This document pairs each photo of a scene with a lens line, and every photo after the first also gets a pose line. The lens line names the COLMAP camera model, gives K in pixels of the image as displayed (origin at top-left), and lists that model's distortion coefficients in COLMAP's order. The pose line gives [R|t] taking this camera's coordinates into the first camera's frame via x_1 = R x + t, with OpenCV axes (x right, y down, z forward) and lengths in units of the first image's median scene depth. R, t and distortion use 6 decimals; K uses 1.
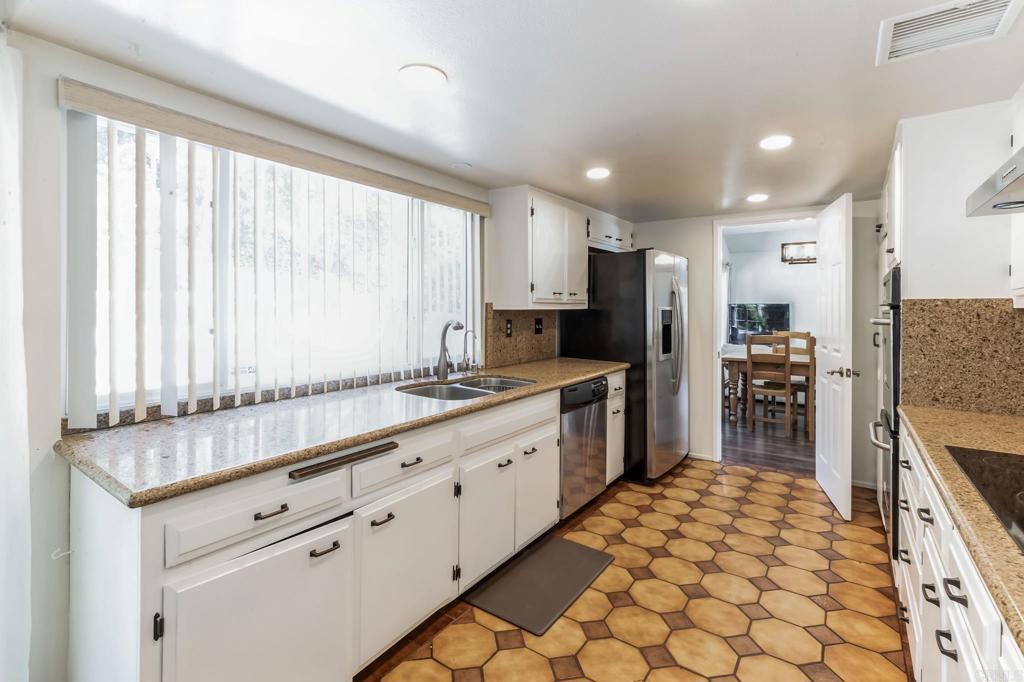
lens RADIAL K [[475.5, 0, 517.0], [0, 475.5, 310.7], [0, 0, 1]] dist [-0.005863, 0.000748]
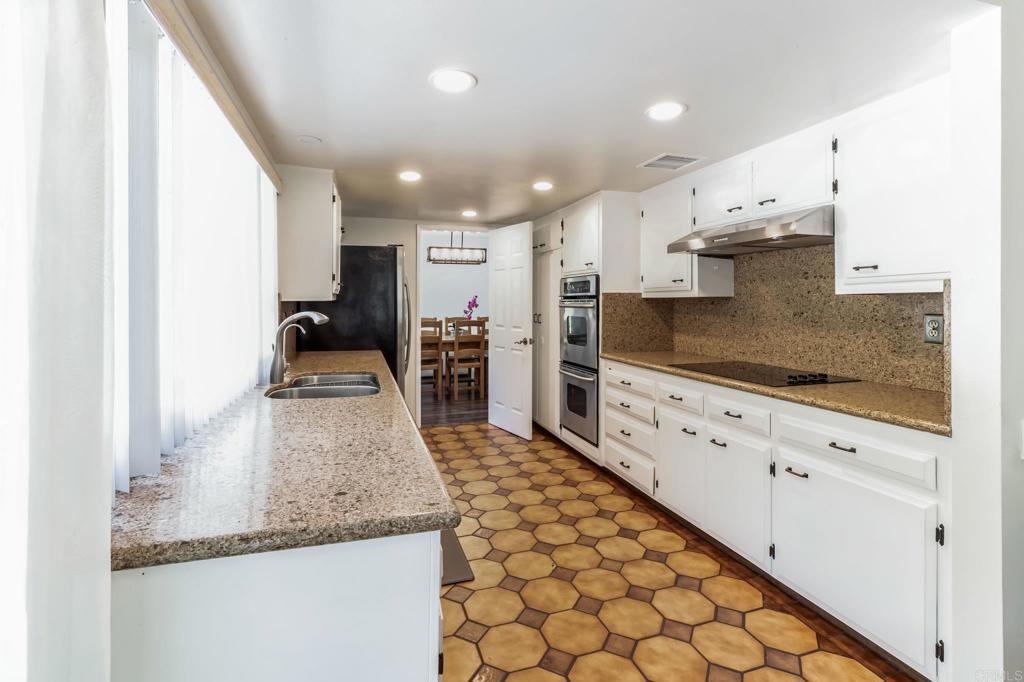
lens RADIAL K [[475.5, 0, 515.6], [0, 475.5, 302.5], [0, 0, 1]] dist [-0.005863, 0.000748]
pose [[0.597297, -0.010250, 0.801954, -0.578474], [0.009492, 0.999939, 0.005711, -0.000973], [-0.801964, 0.004201, 0.597358, 0.153292]]
